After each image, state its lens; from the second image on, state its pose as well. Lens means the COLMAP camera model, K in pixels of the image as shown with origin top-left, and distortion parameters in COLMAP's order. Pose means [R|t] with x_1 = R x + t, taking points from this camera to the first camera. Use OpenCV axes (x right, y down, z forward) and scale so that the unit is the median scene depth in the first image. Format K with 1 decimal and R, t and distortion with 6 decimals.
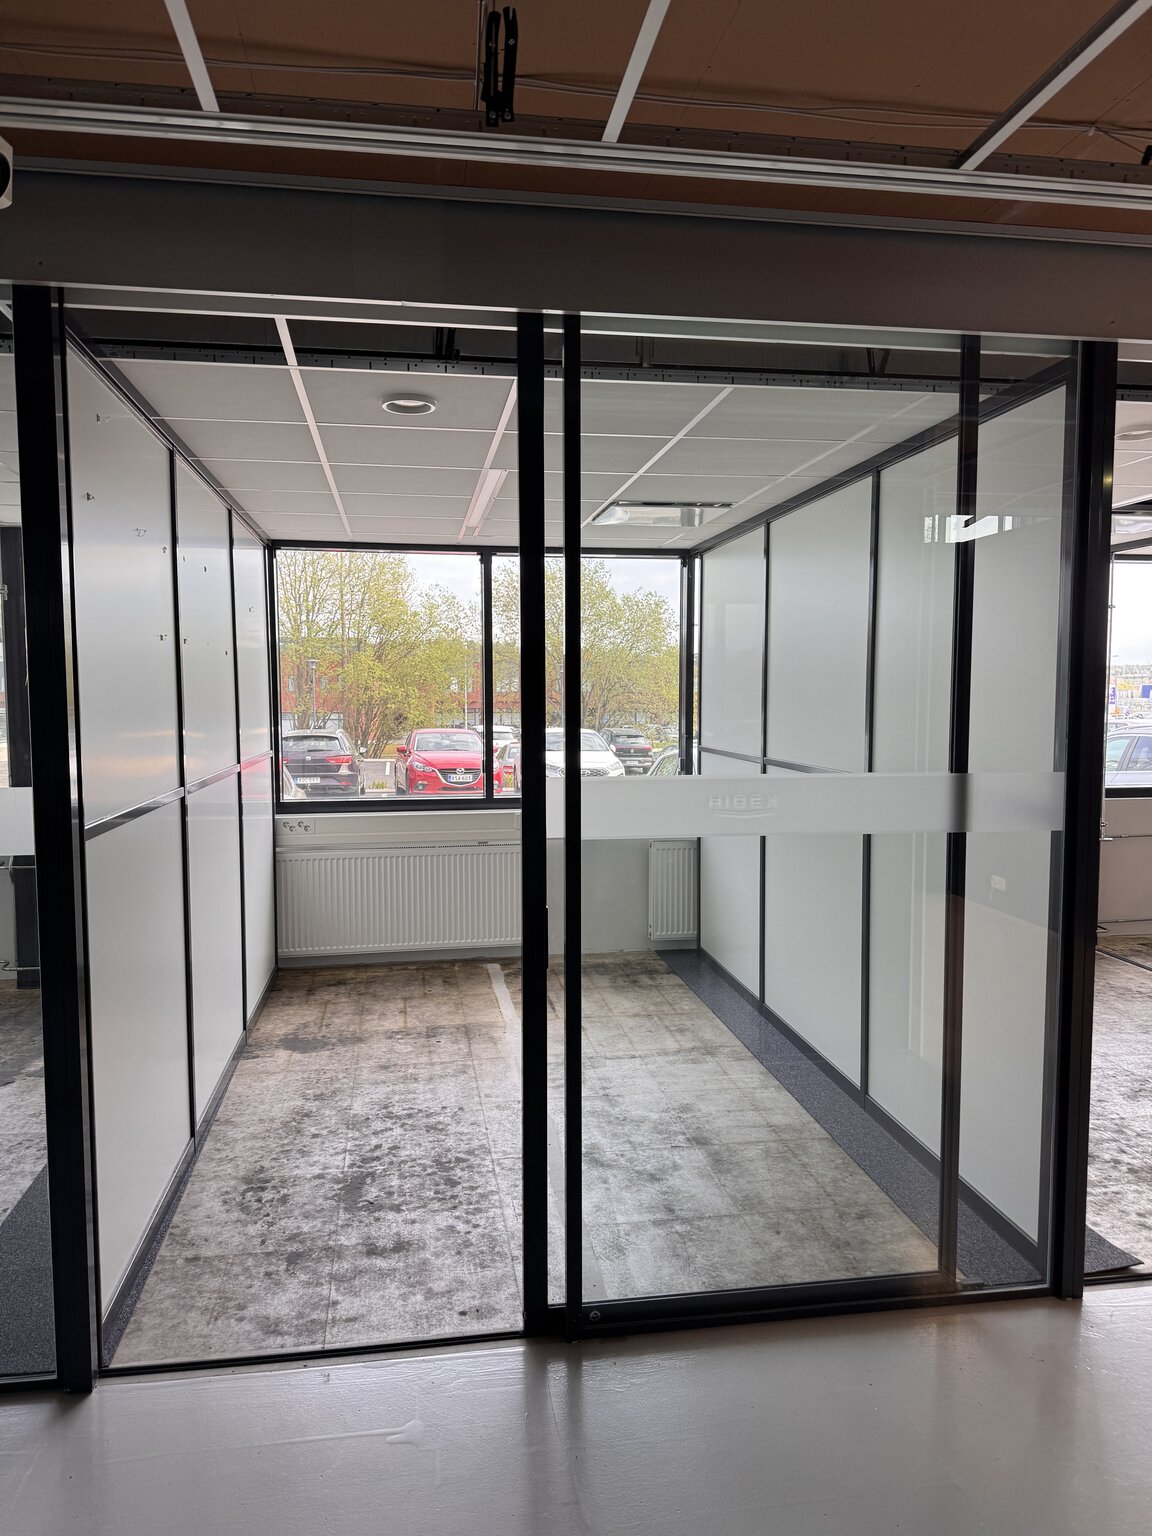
lens RADIAL K [[1046.2, 0, 576.0], [0, 1046.2, 768.0], [0, 0, 1]] dist [-0.060492, 0.155106]
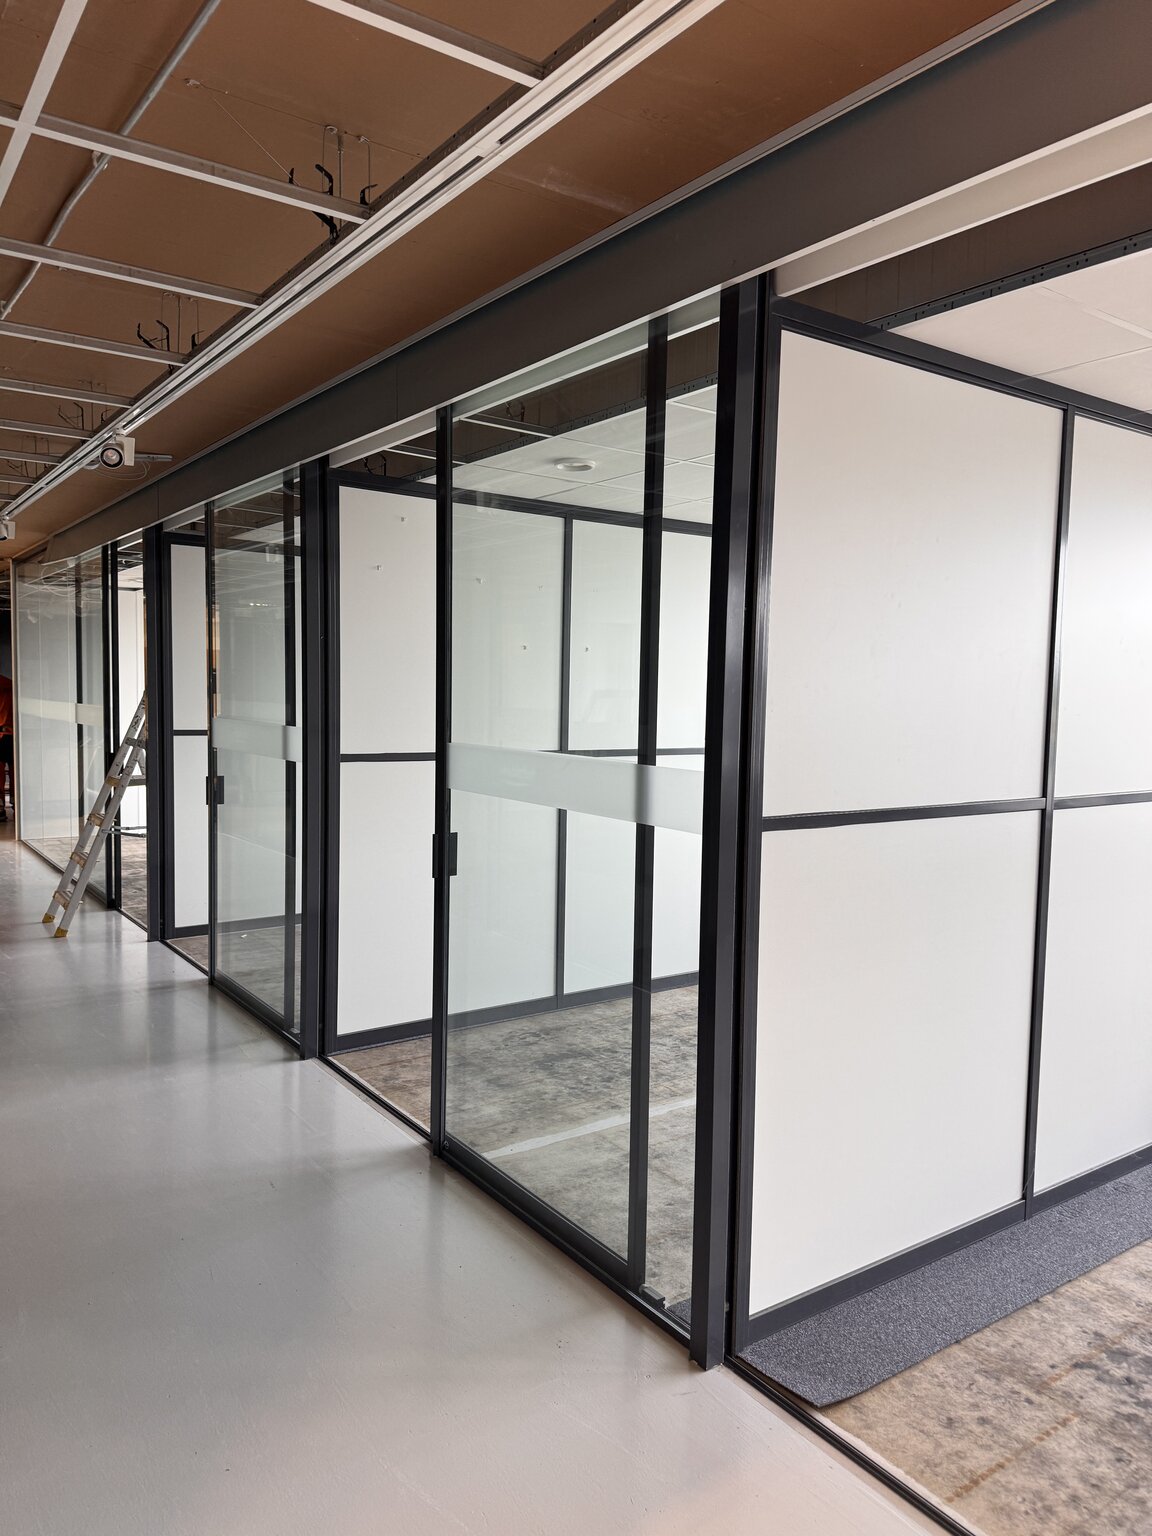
lens RADIAL K [[1087.8, 0, 576.0], [0, 1087.8, 768.0], [0, 0, 1]] dist [0.004078, 0.001104]
pose [[0.452474, 0.082529, -0.887950, 0.998065], [-0.079068, 0.995500, 0.052234, -0.027144], [0.888265, 0.046574, 0.456963, 0.385501]]
